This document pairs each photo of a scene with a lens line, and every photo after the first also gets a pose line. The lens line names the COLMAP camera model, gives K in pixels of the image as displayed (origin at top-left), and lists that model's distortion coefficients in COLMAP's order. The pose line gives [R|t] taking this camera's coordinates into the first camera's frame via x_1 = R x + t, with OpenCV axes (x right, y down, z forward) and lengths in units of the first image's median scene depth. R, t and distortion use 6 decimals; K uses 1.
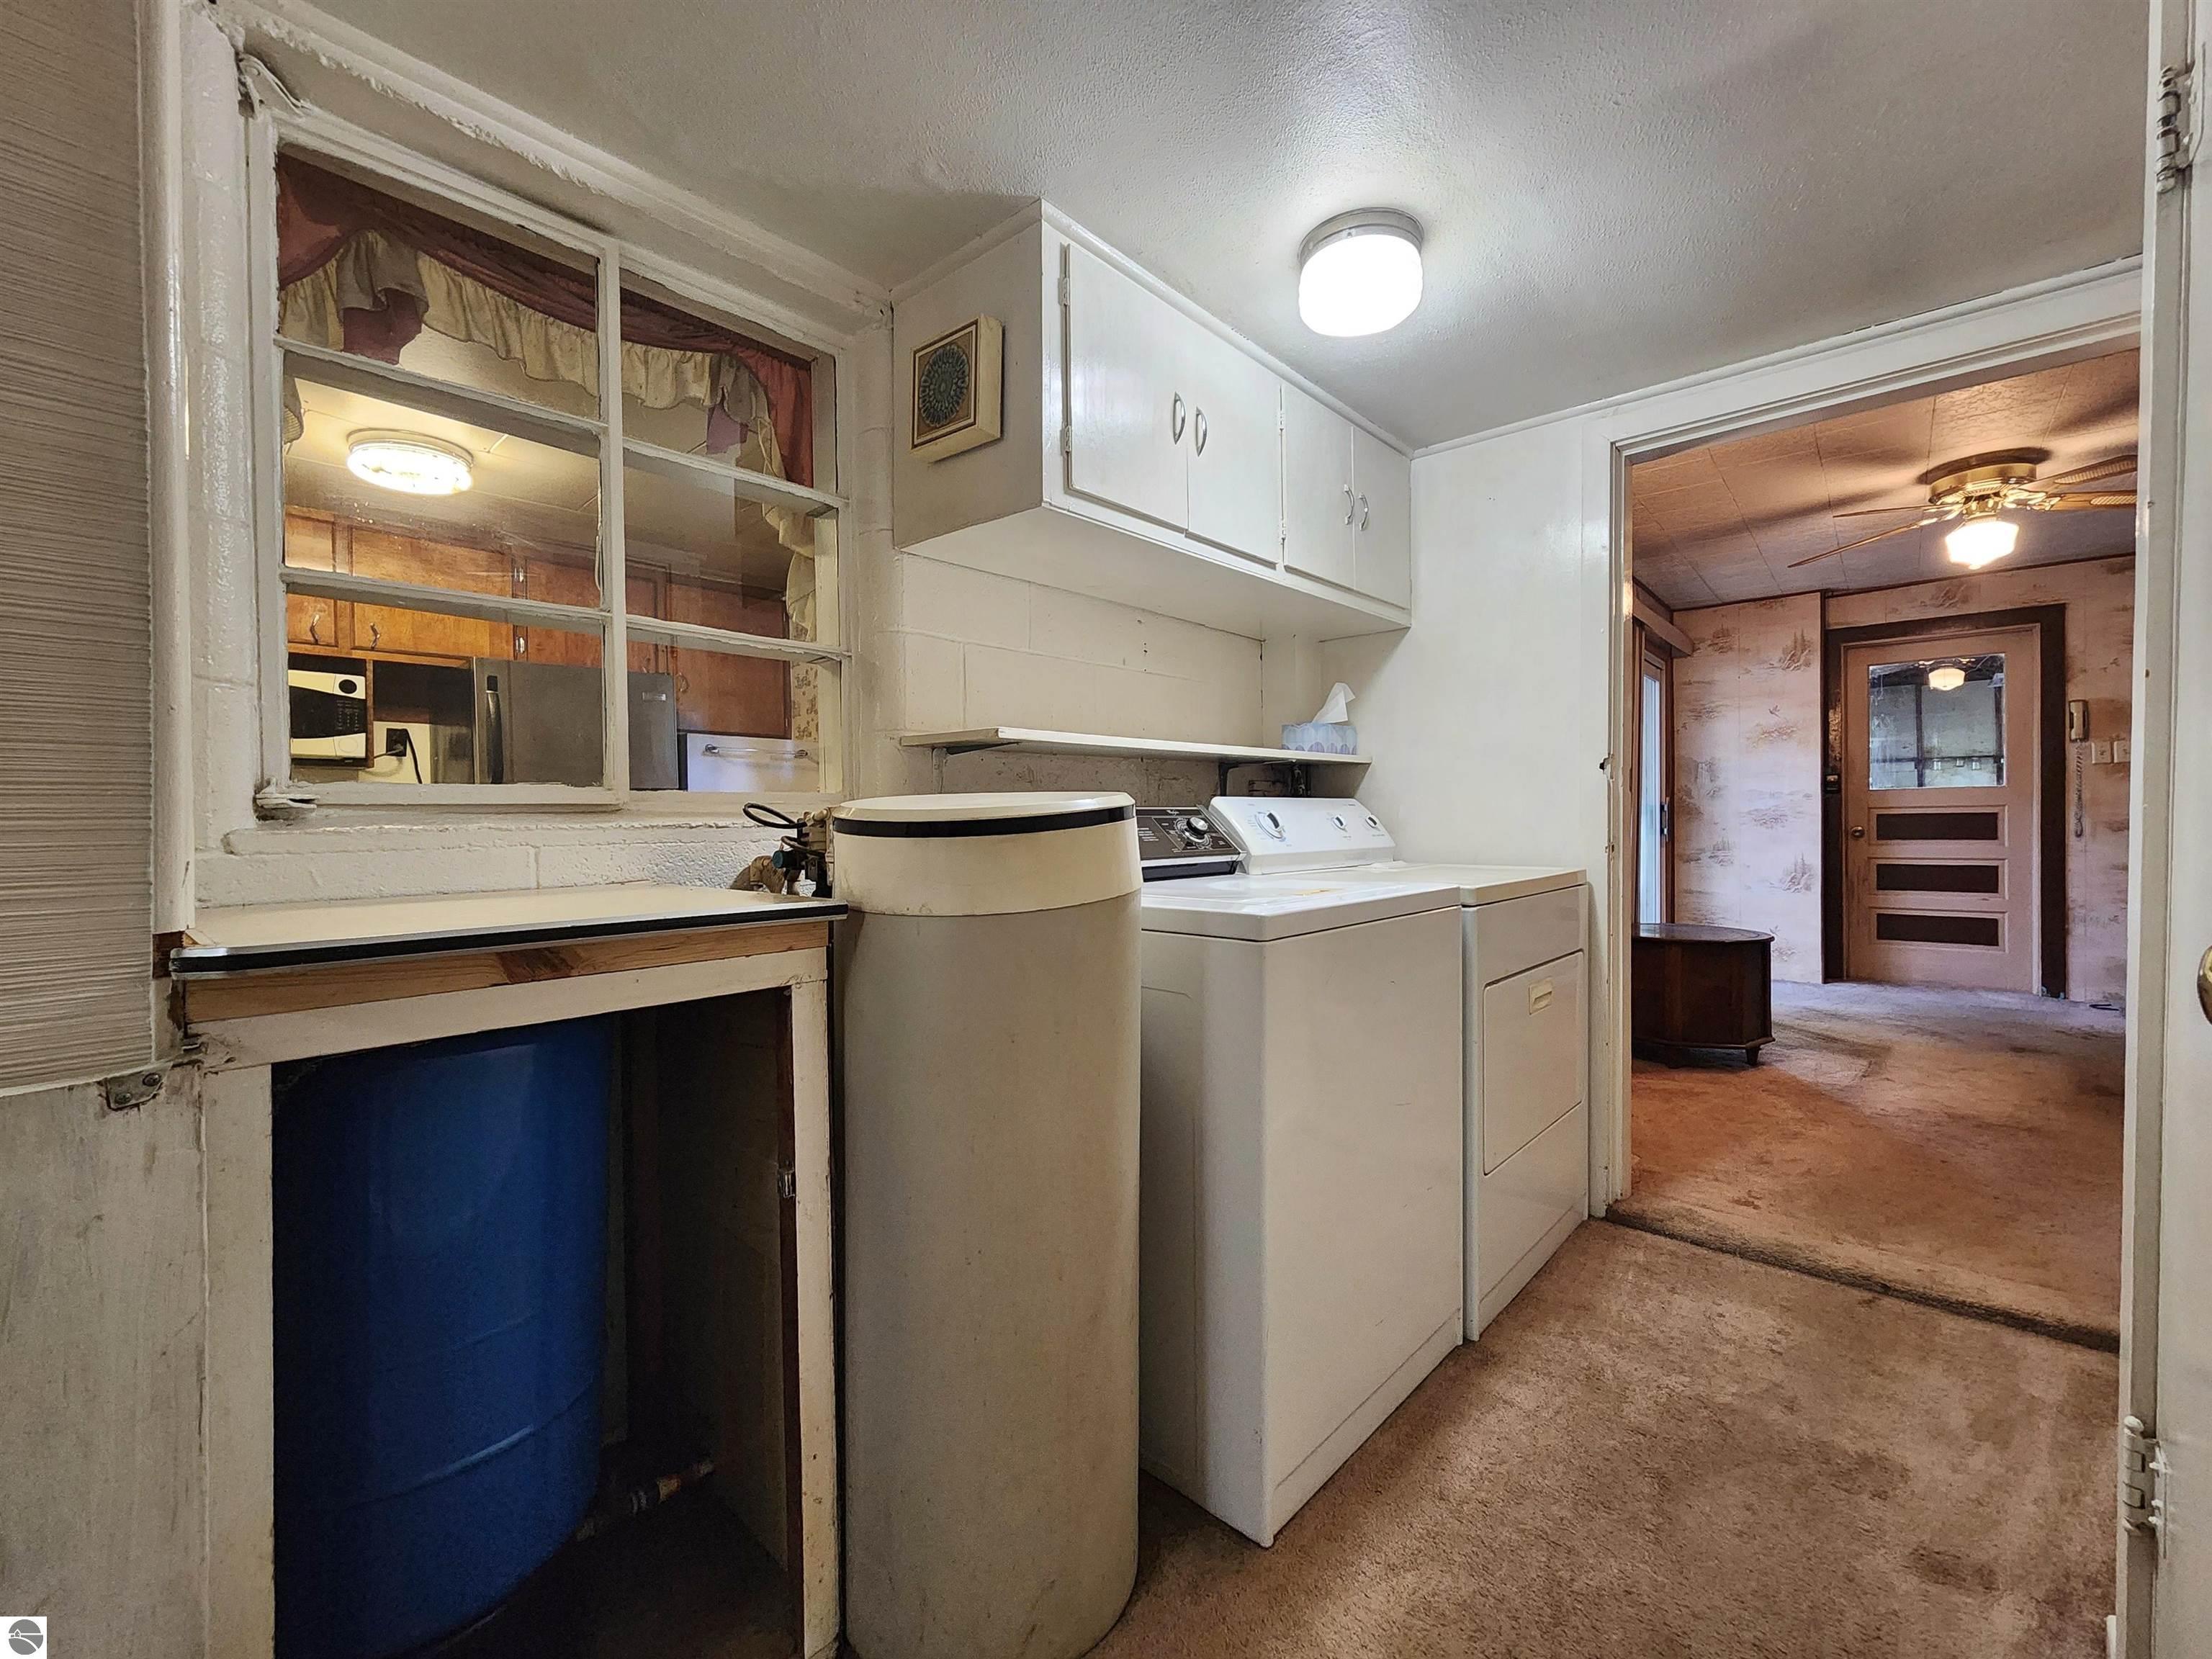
lens RADIAL K [[916.4, 0, 1106.0], [0, 916.4, 829.5], [0, 0, 1]] dist [-0.000171, 0.000024]
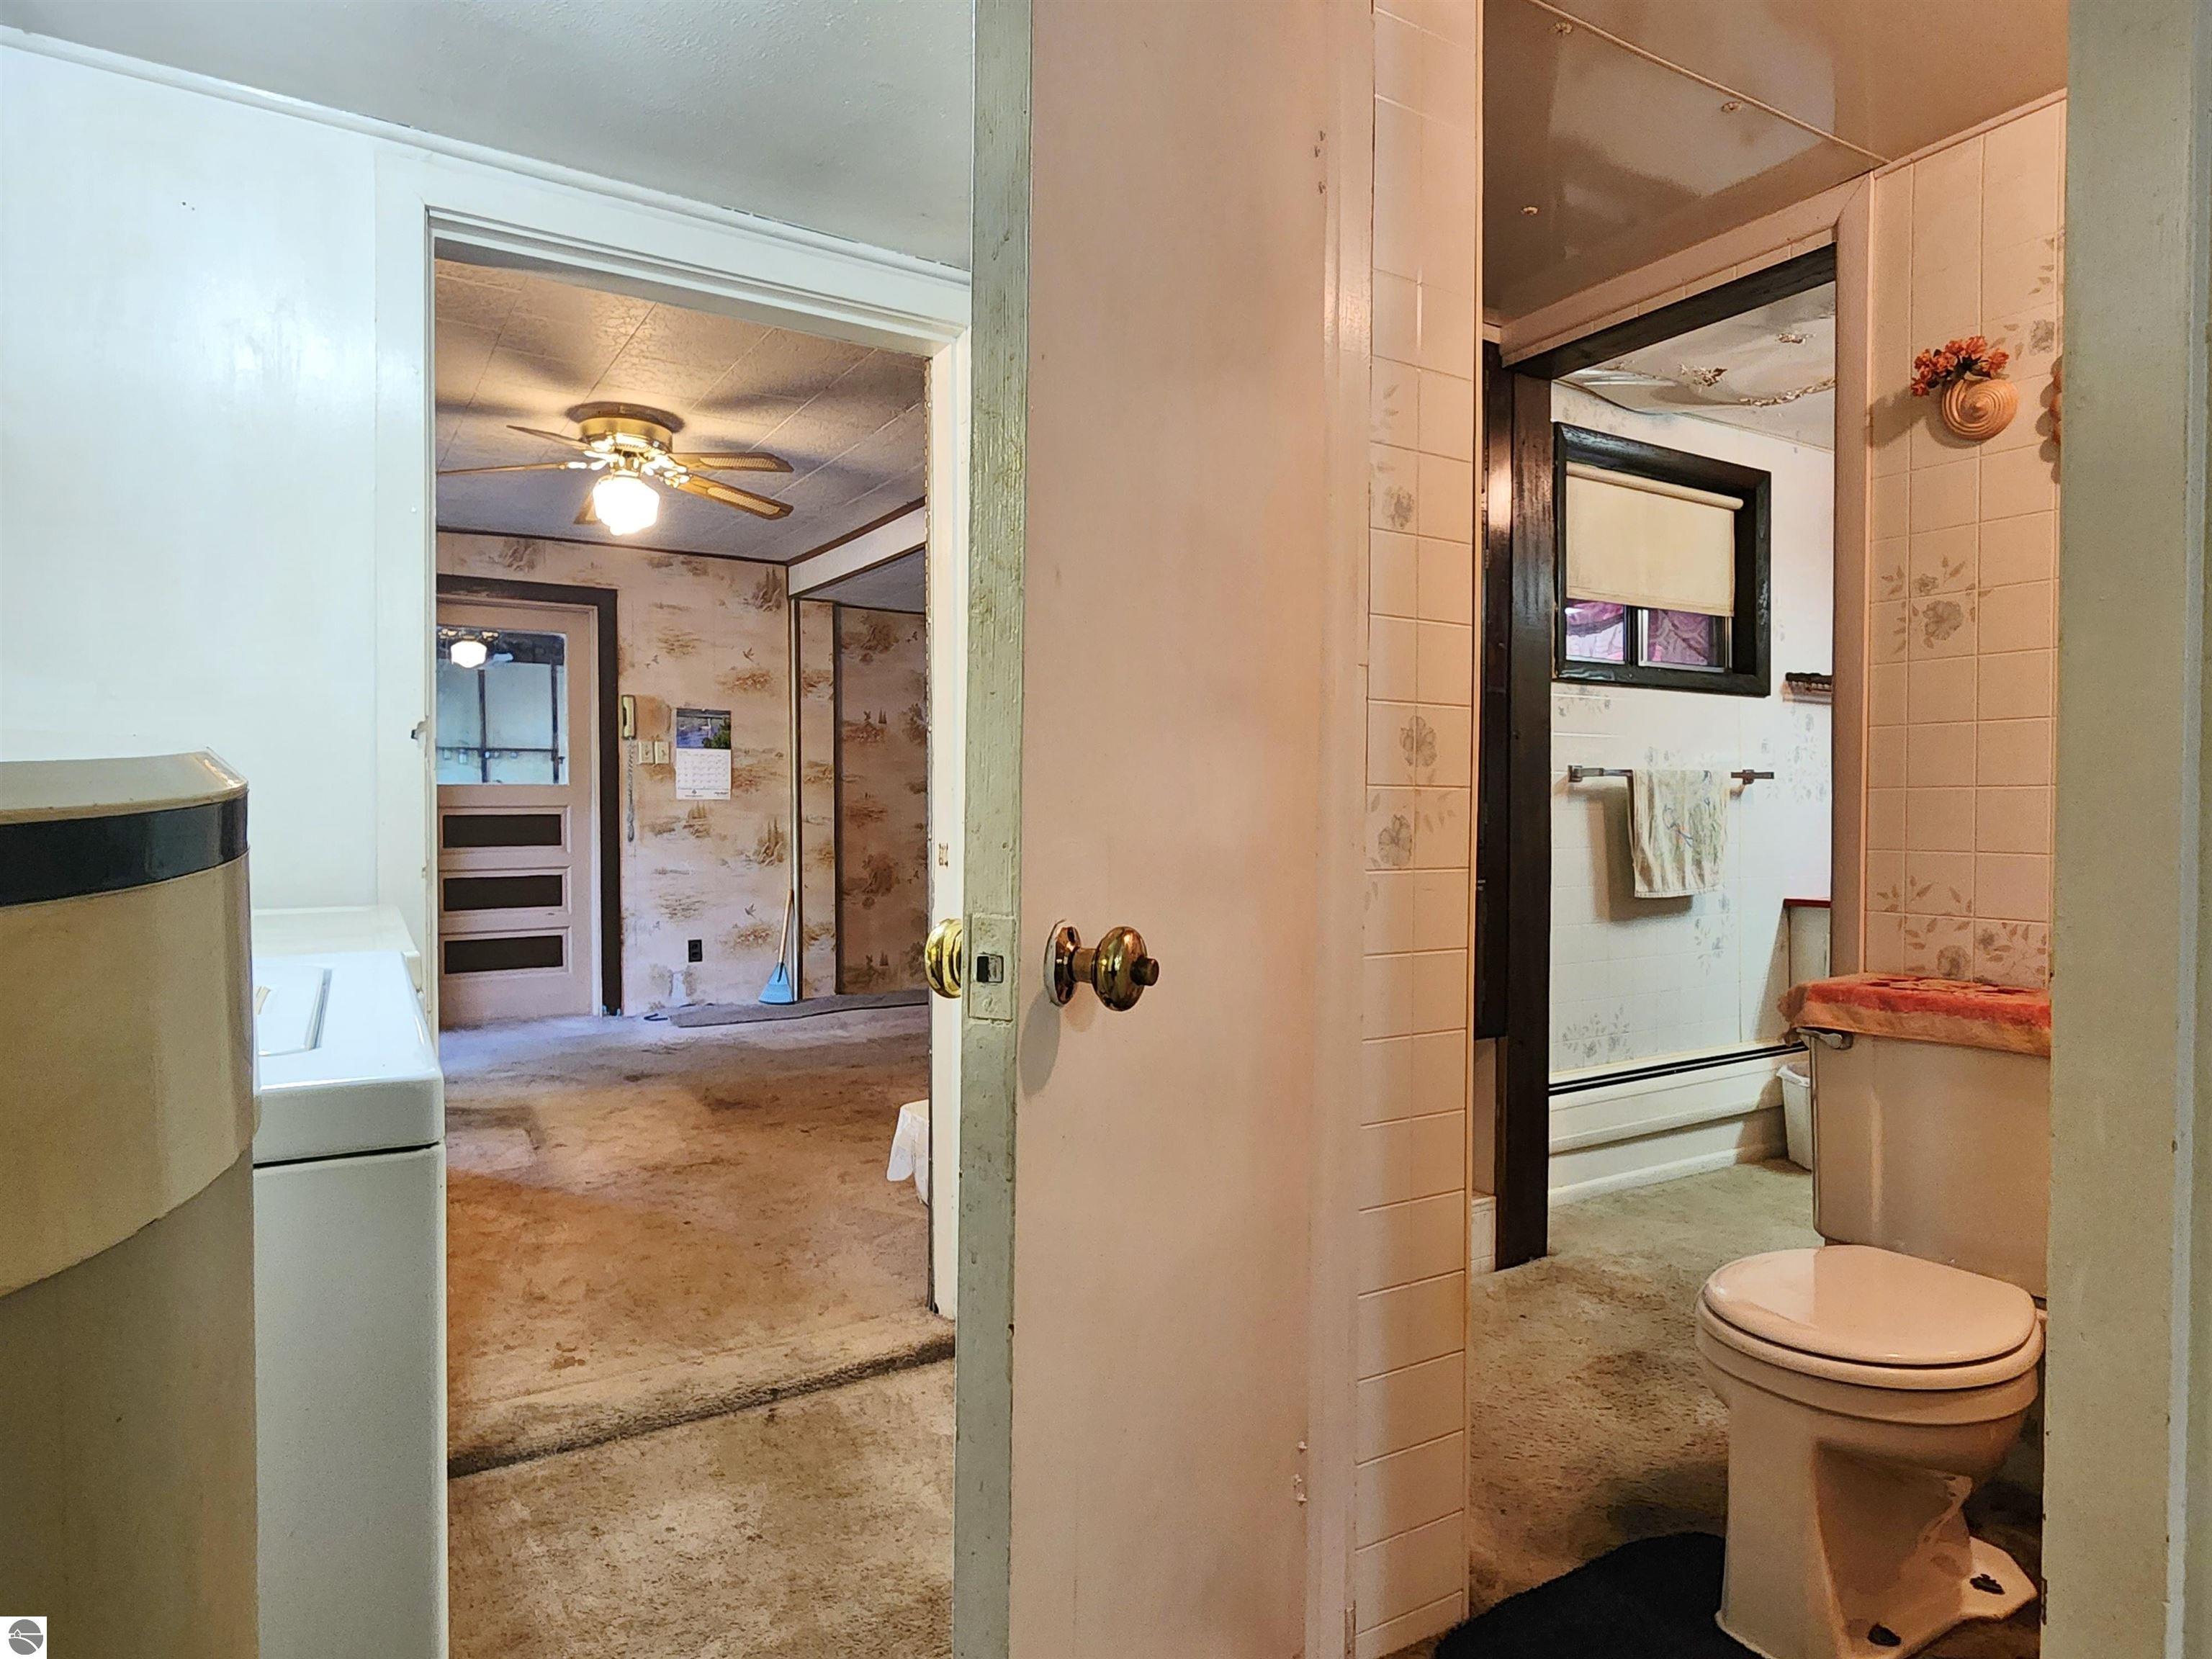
lens RADIAL K [[1293.4, 0, 1106.0], [0, 1293.4, 829.5], [0, 0, 1]] dist [0.002915, 0.000377]
pose [[0.282546, -0.004232, 0.959245, -0.101325], [0.008356, 0.999963, 0.001950, -0.002819], [-0.959217, 0.007464, 0.282571, 0.218895]]
